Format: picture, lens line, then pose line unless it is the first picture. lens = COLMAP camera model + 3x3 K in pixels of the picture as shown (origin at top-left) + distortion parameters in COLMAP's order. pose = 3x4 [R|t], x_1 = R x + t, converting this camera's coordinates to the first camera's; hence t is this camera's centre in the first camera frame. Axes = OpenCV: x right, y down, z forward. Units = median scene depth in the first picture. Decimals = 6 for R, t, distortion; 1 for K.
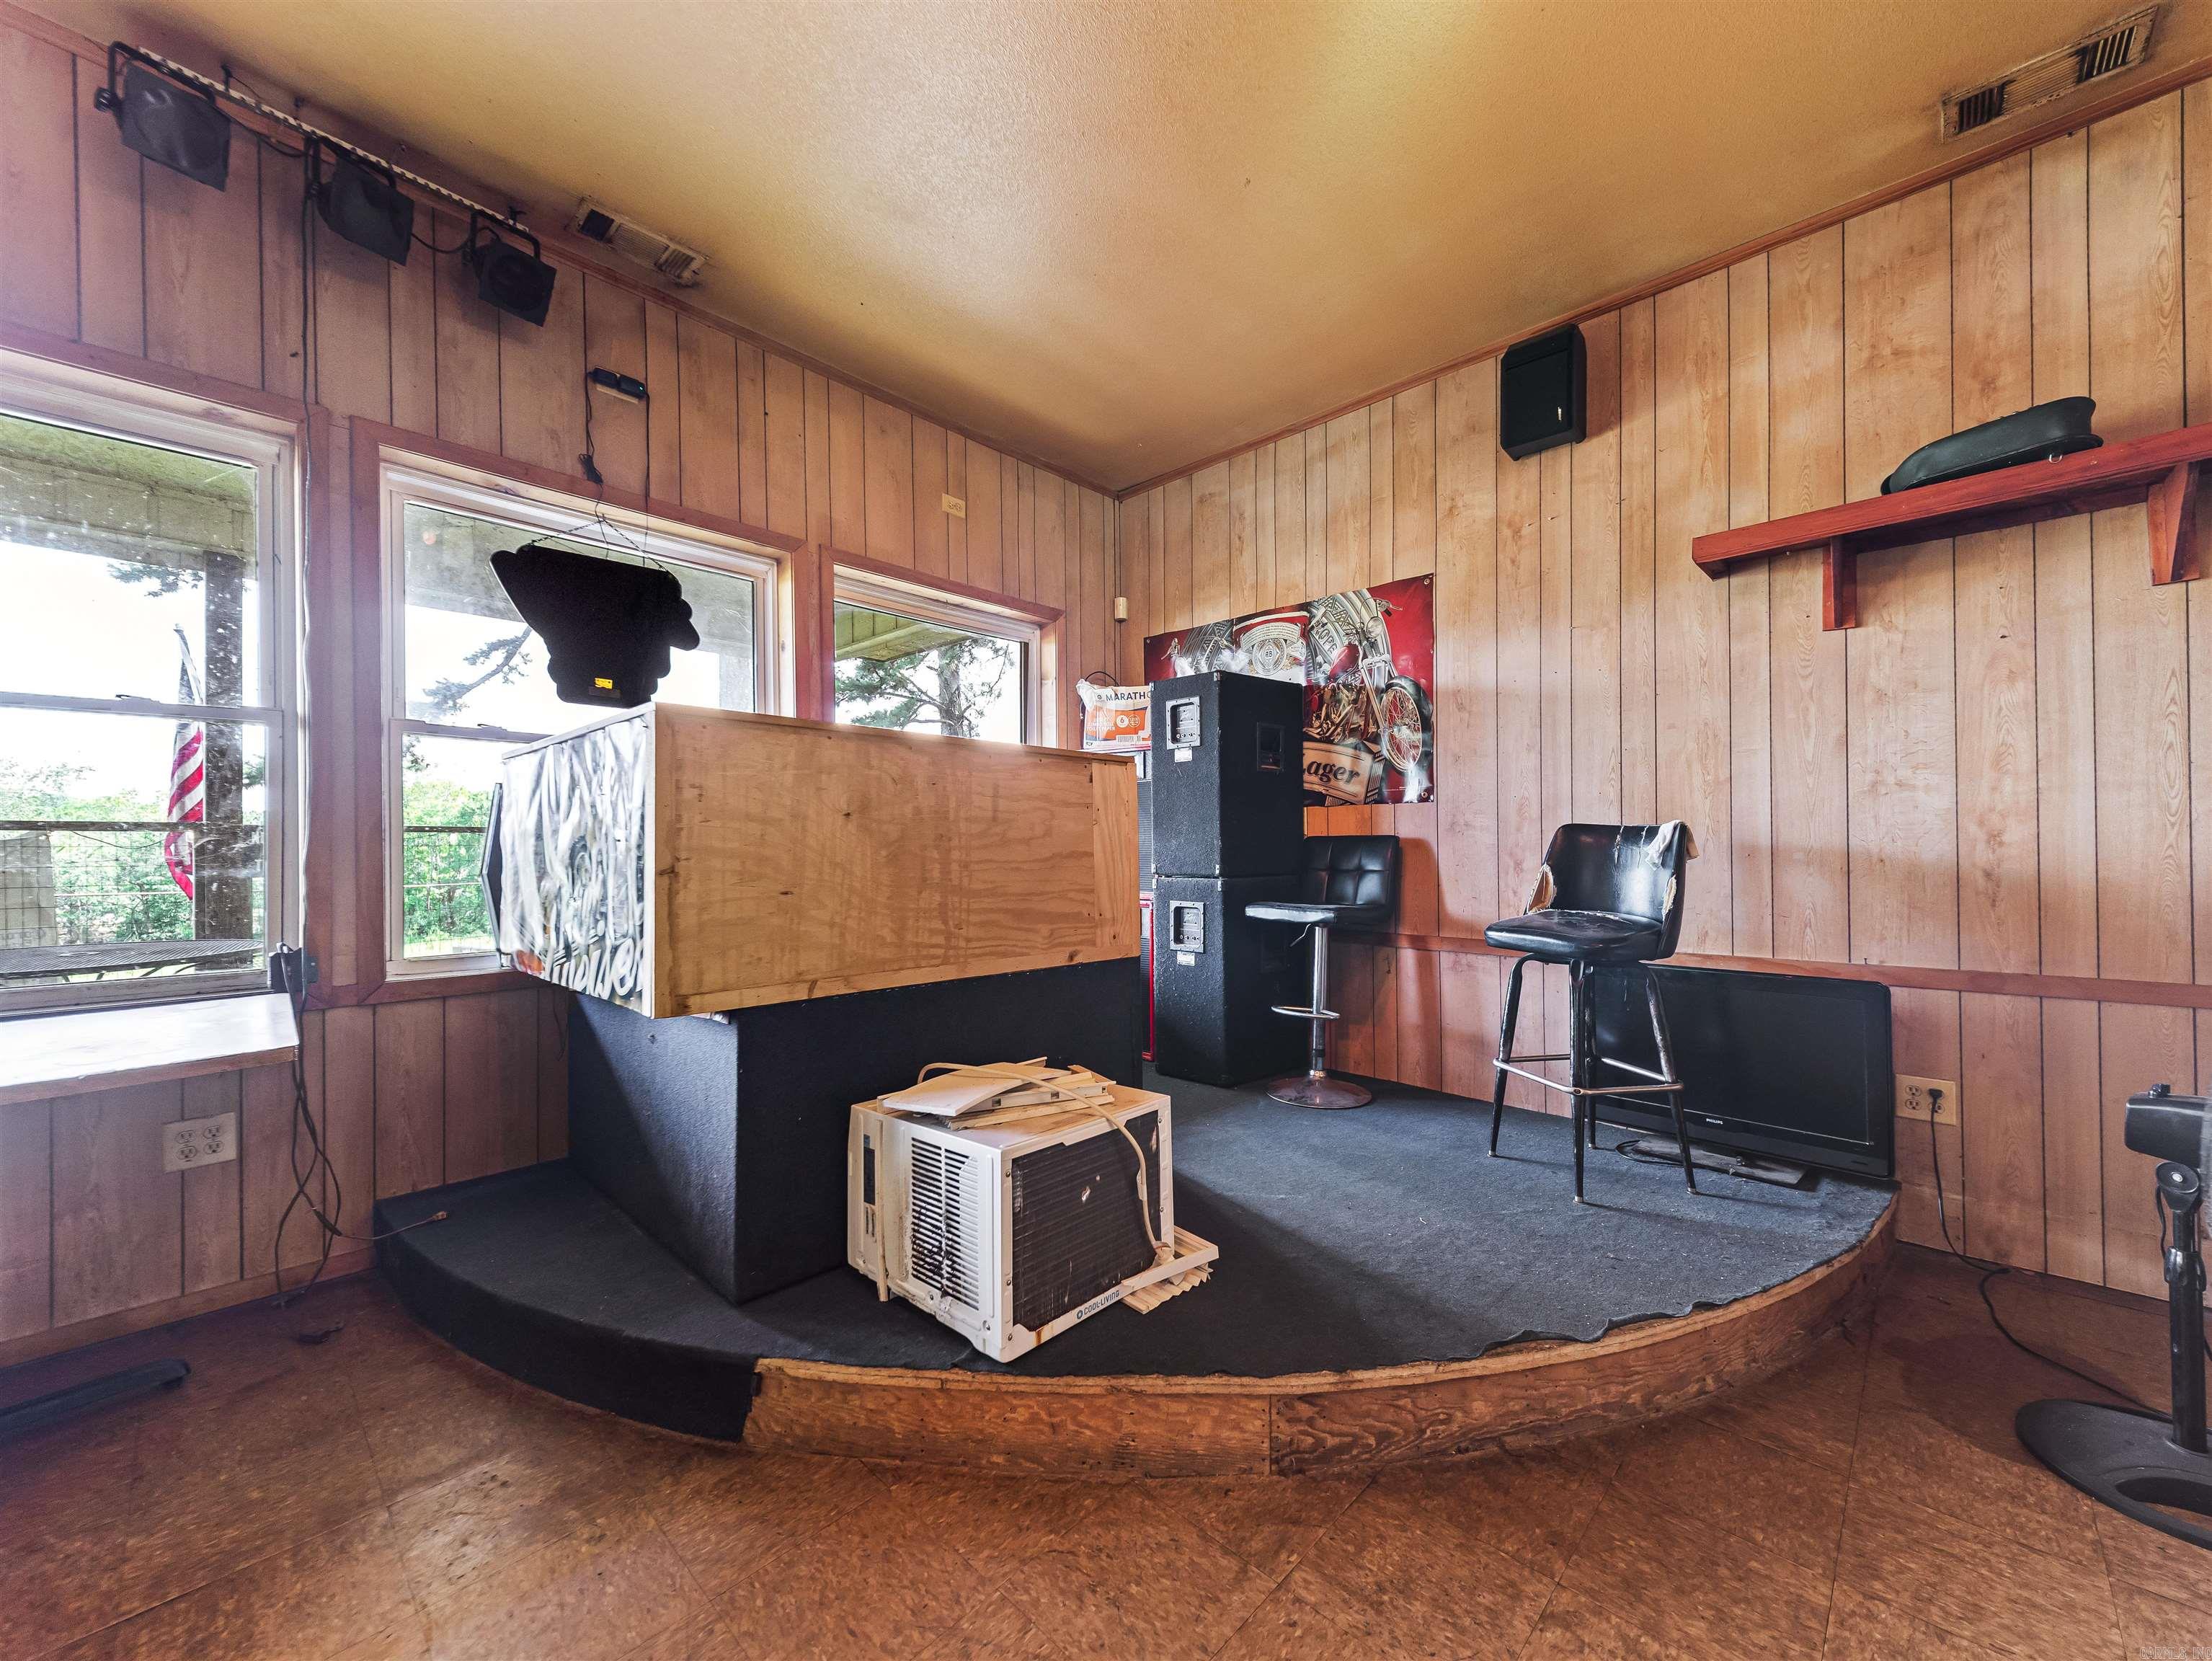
lens RADIAL K [[851.8, 0, 1104.3], [0, 851.8, 842.7], [0, 0, 1]] dist [0.015626, -0.002128]
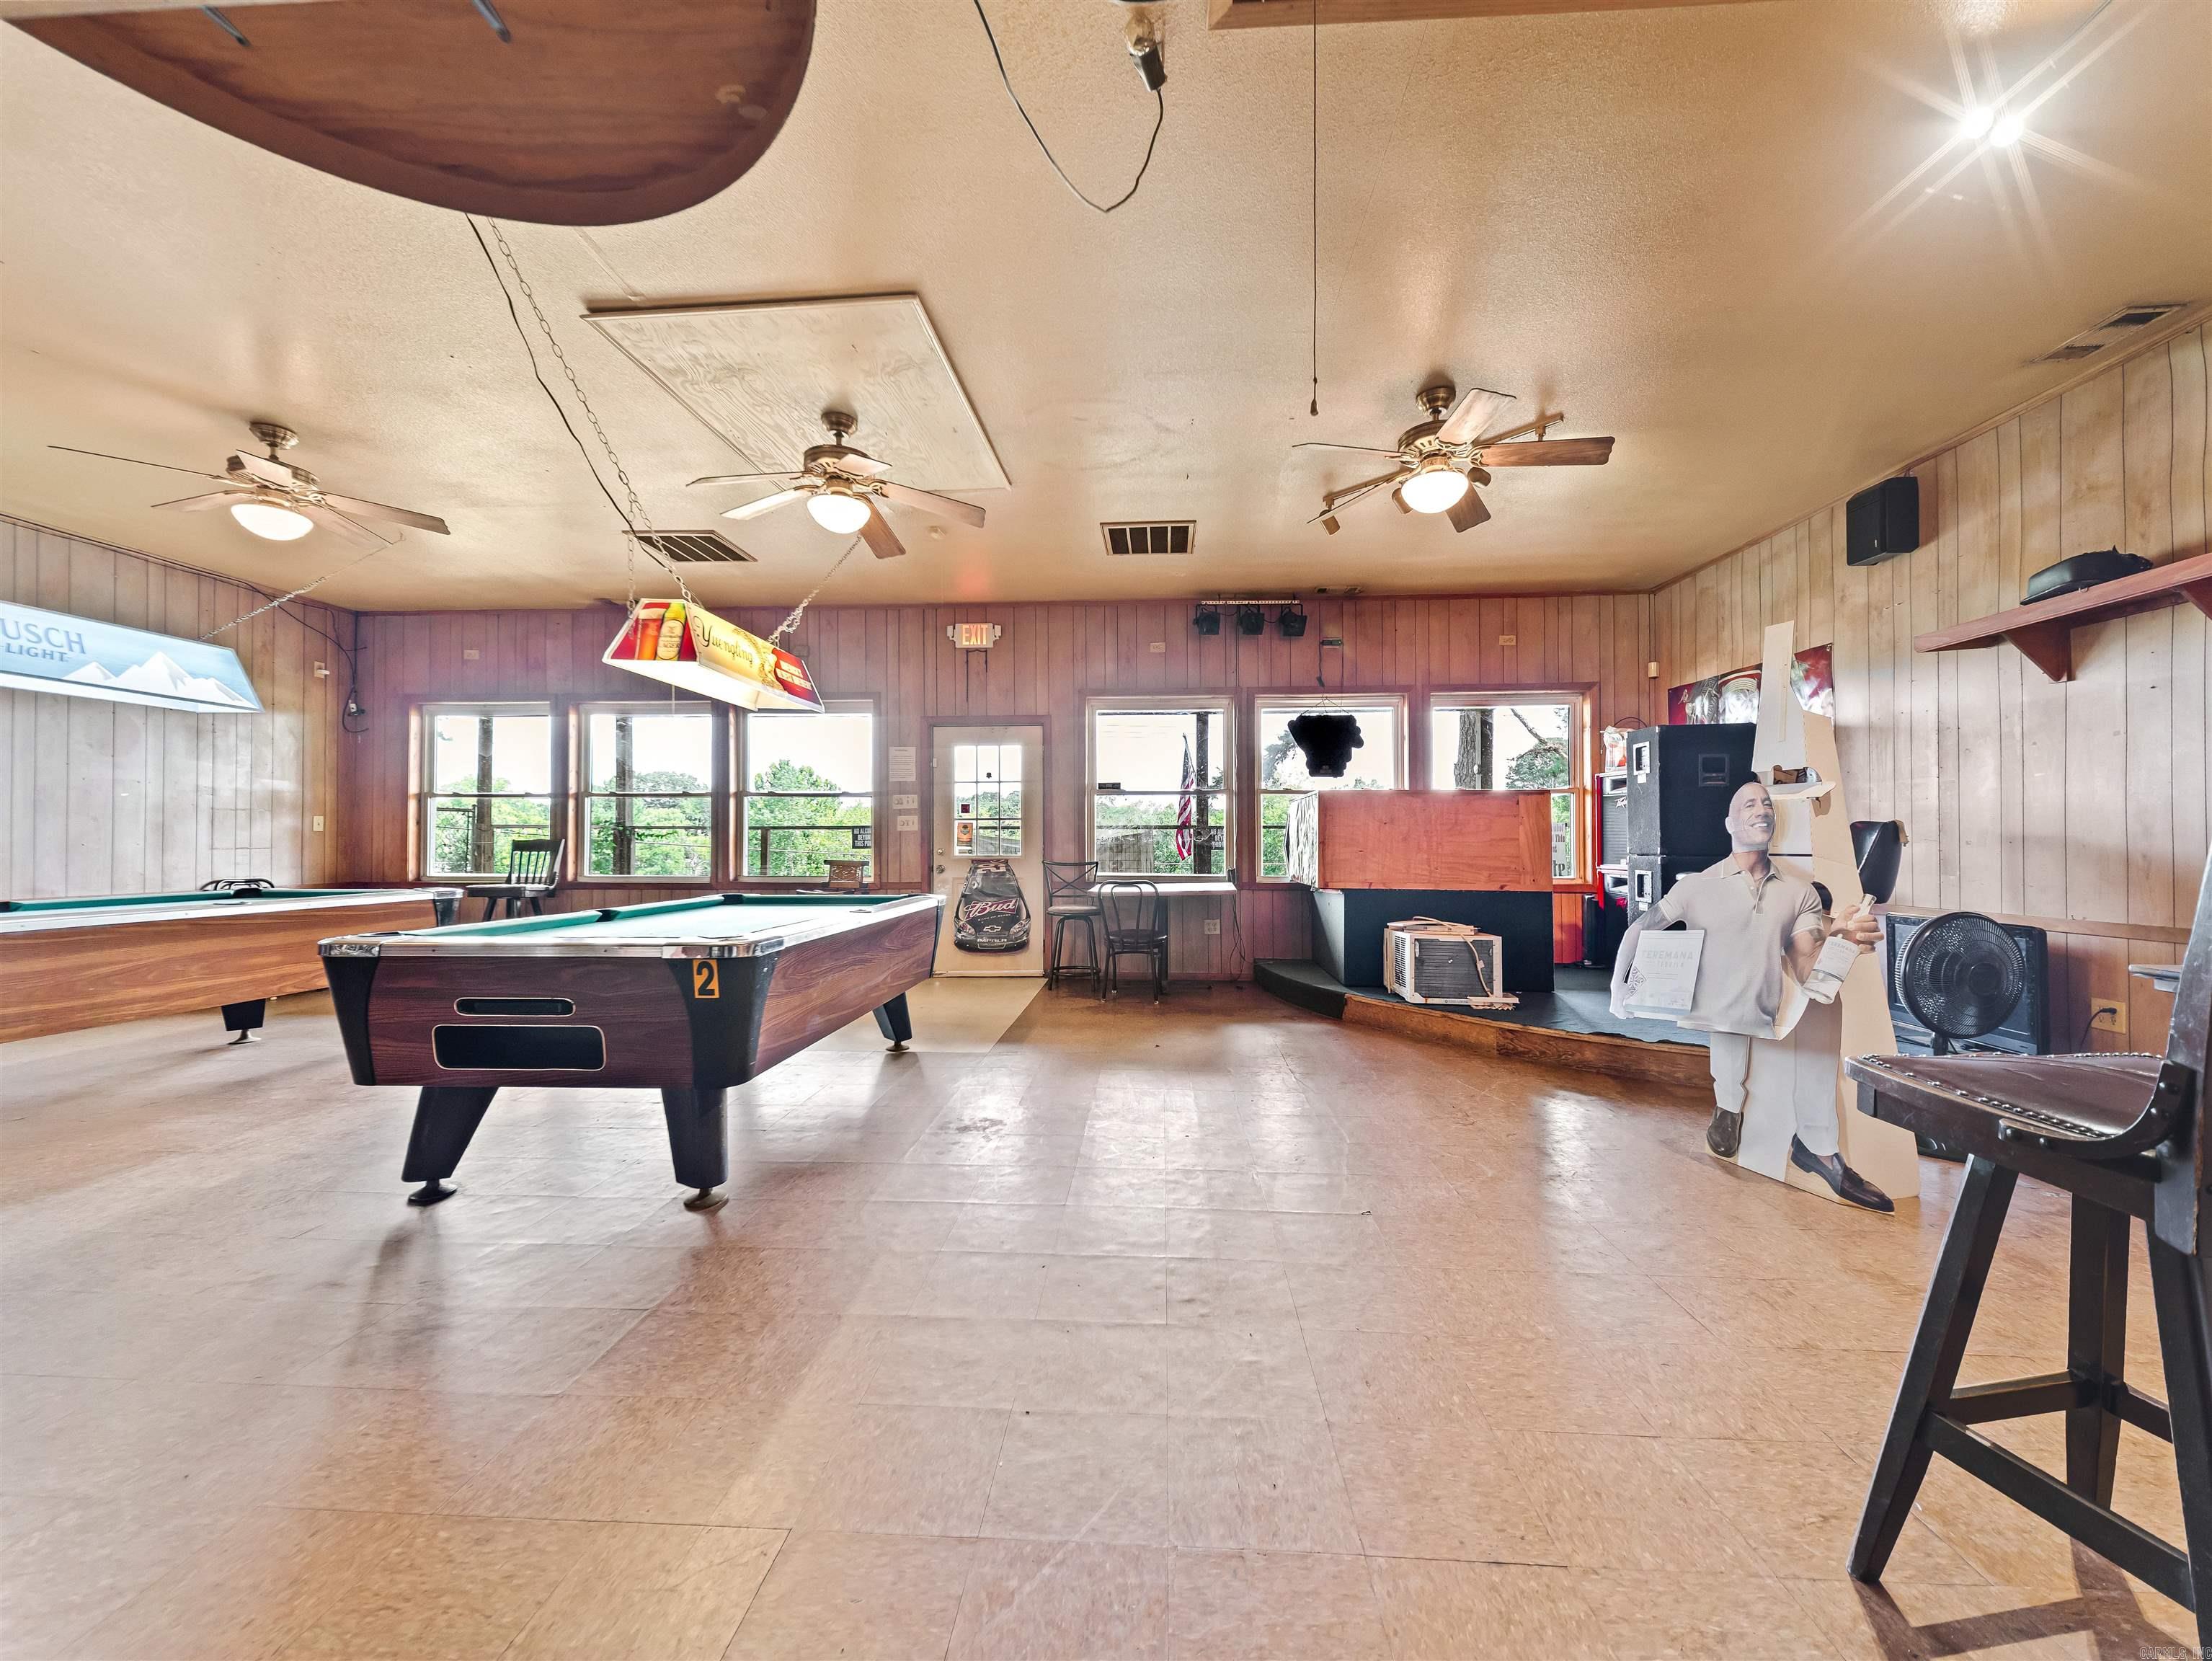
lens RADIAL K [[851.8, 0, 1104.9], [0, 851.8, 832.0], [0, 0, 1]] dist [0.015626, -0.002128]
pose [[0.641815, -0.002602, -0.766855, 0.896271], [0.002440, 0.999996, -0.001351, -0.004427], [0.766855, -0.001004, 0.641819, -1.062887]]
